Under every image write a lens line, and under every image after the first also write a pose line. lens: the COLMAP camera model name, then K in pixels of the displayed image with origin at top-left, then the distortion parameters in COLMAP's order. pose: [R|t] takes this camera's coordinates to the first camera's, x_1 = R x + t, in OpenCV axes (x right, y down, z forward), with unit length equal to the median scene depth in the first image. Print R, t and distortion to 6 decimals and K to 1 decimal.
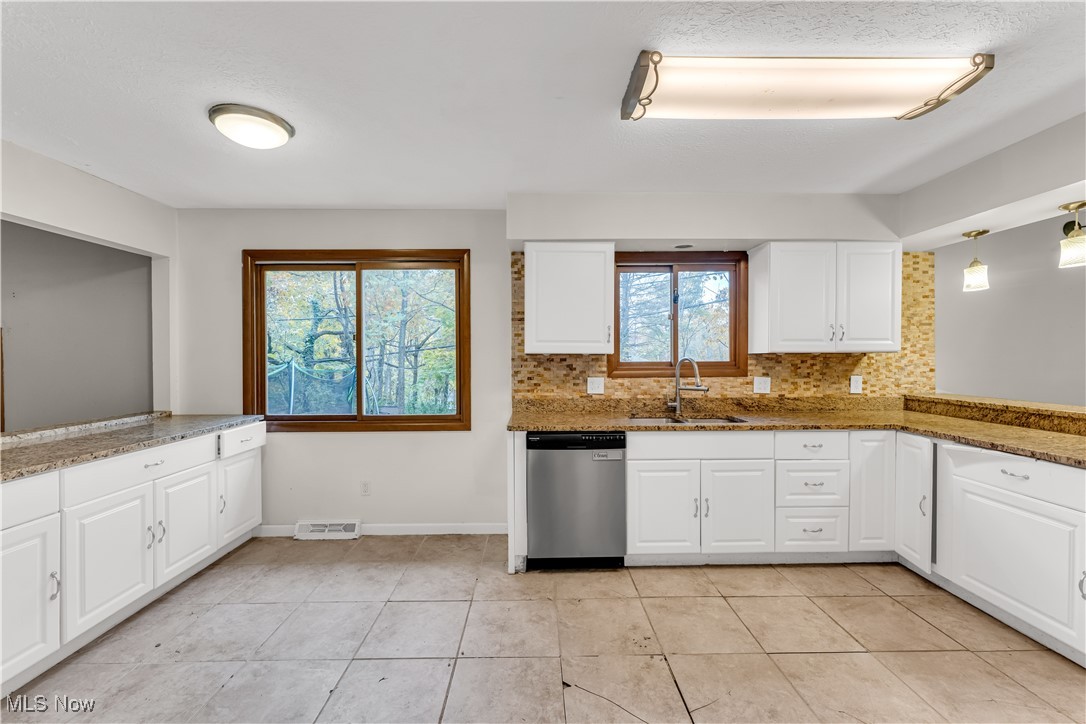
lens RADIAL K [[443.4, 0, 543.0], [0, 443.4, 362.0], [0, 0, 1]] dist [-0.000018, -0.000396]
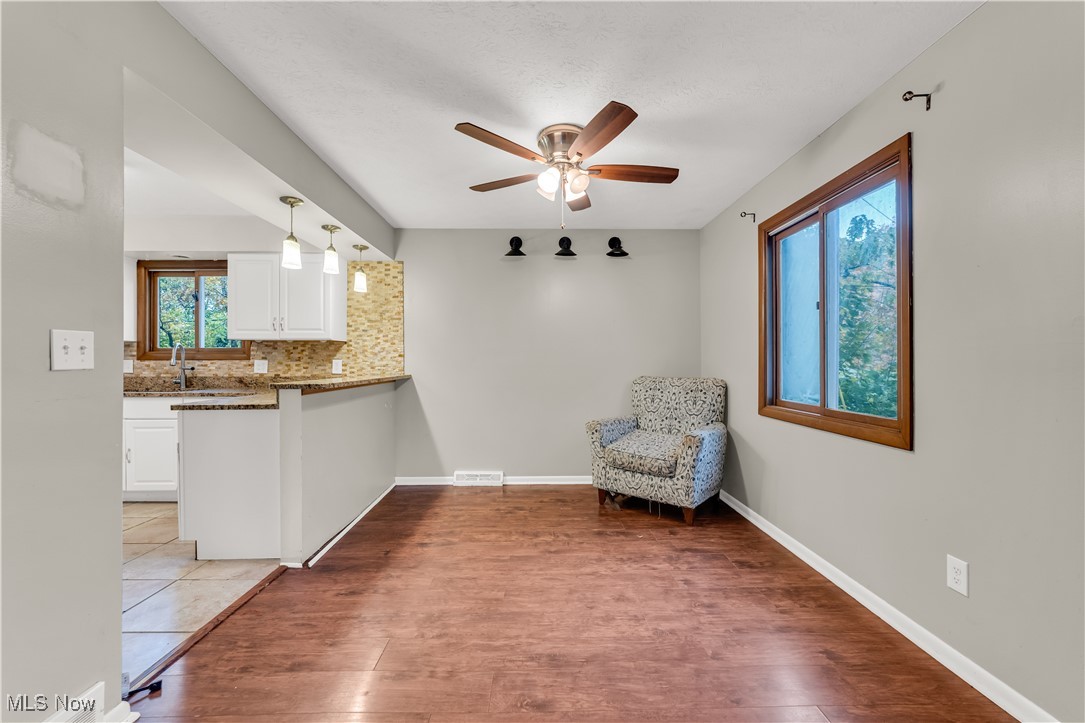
lens RADIAL K [[439.1, 0, 542.5], [0, 439.1, 361.5], [0, 0, 1]] dist [-0.000528, -0.000110]
pose [[0.999964, 0.004679, -0.007043, 1.316915], [-0.004784, 0.999876, -0.014979, 0.052998], [0.006972, 0.015012, 0.999863, -0.239765]]
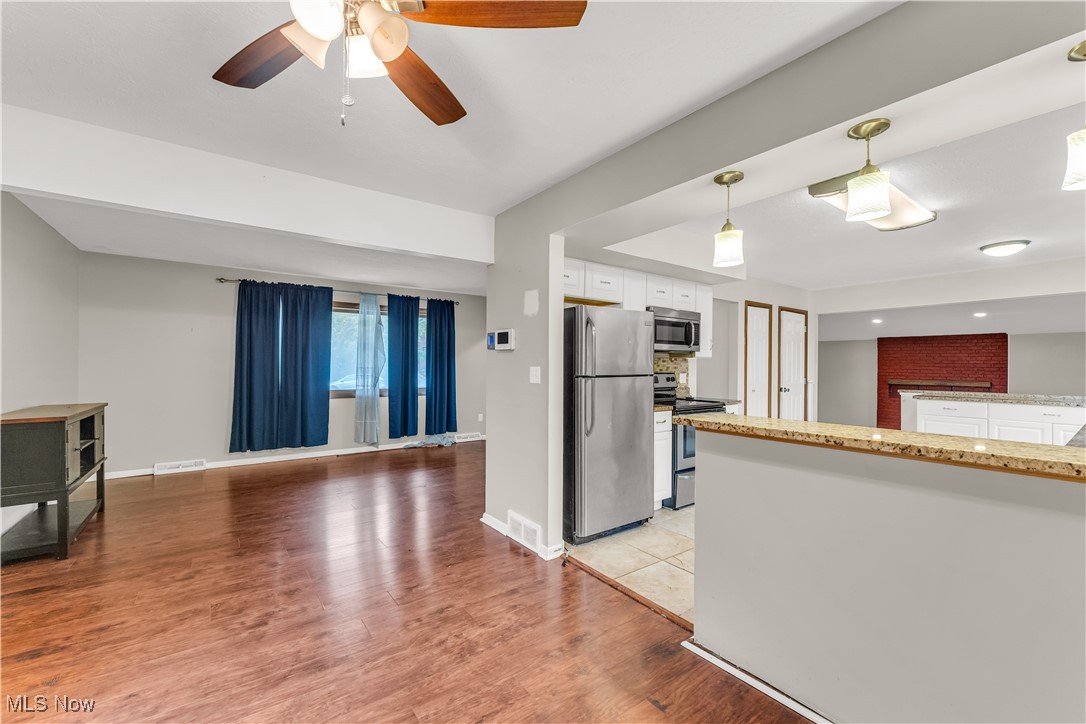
lens RADIAL K [[441.7, 0, 543.0], [0, 441.7, 362.0], [0, 0, 1]] dist [-0.001320, 0.000174]
pose [[-0.815353, -0.003192, -0.578956, 1.423466], [-0.008866, 0.999936, 0.006973, 0.004656], [0.578897, 0.010819, -0.815329, 0.899459]]
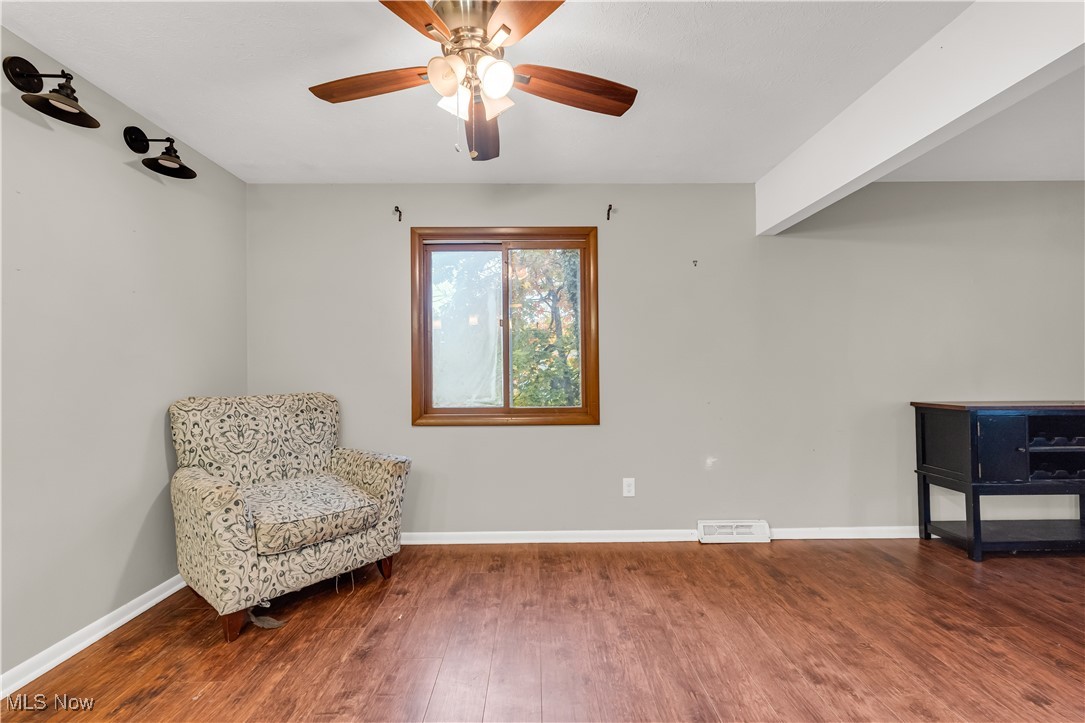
lens RADIAL K [[439.1, 0, 542.5], [0, 439.1, 361.5], [0, 0, 1]] dist [-0.000528, -0.000110]
pose [[0.008933, 0.022454, 0.999708, 0.879088], [0.020302, 0.999538, -0.022631, 0.044976], [-0.999754, 0.020498, 0.008473, 0.432577]]
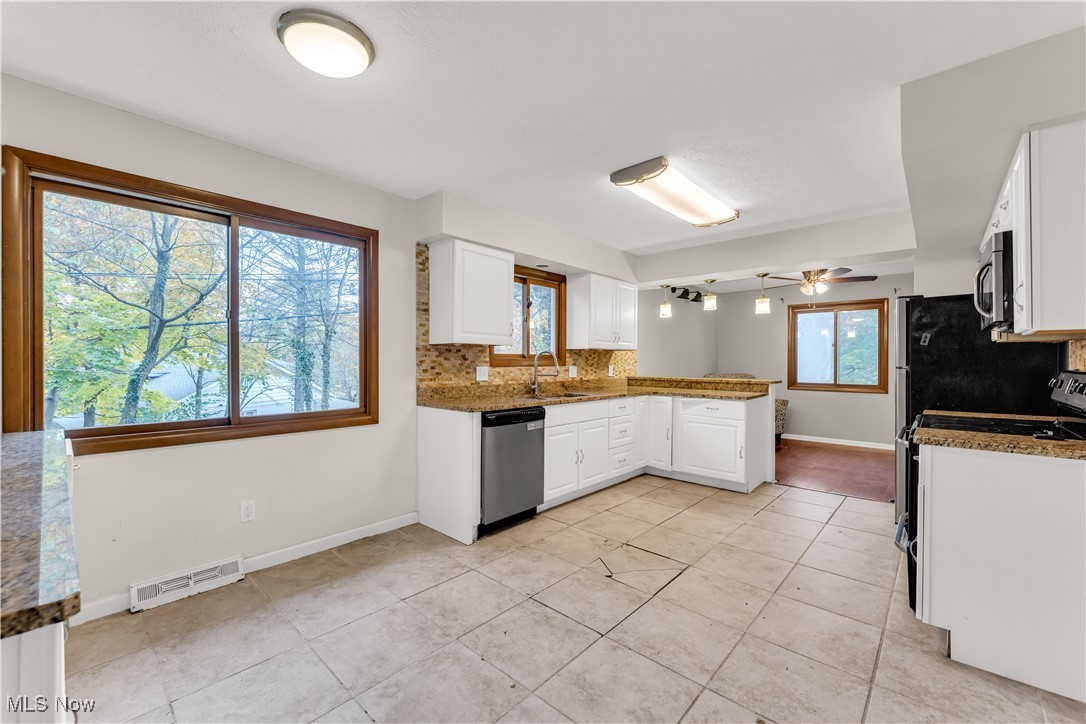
lens RADIAL K [[442.2, 0, 543.0], [0, 442.2, 362.0], [0, 0, 1]] dist [-0.000032, -0.000065]
pose [[0.684266, 0.004899, 0.729216, -0.611514], [0.002142, 0.999960, -0.008728, 0.033575], [-0.729229, 0.007534, 0.684228, 0.102986]]
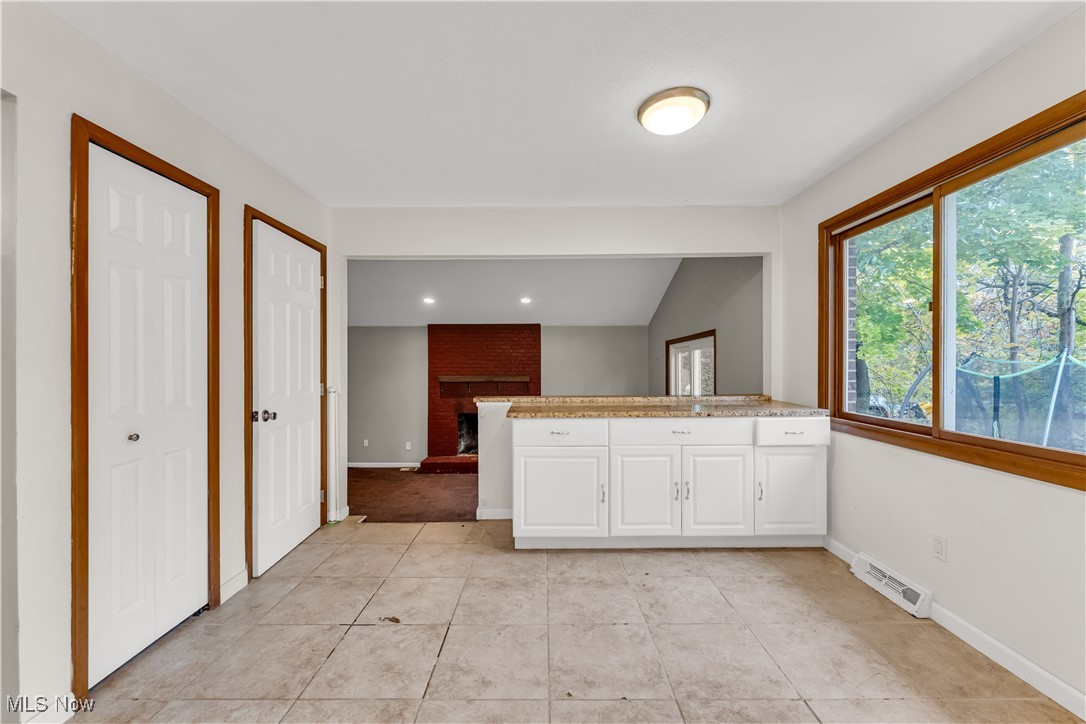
lens RADIAL K [[441.7, 0, 543.0], [0, 441.7, 362.0], [0, 0, 1]] dist [-0.001320, 0.000174]
pose [[-0.024079, 0.006058, -0.999692, 0.231569], [-0.008301, 0.999946, 0.006259, 0.024788], [0.999676, 0.008449, -0.024027, 0.457311]]
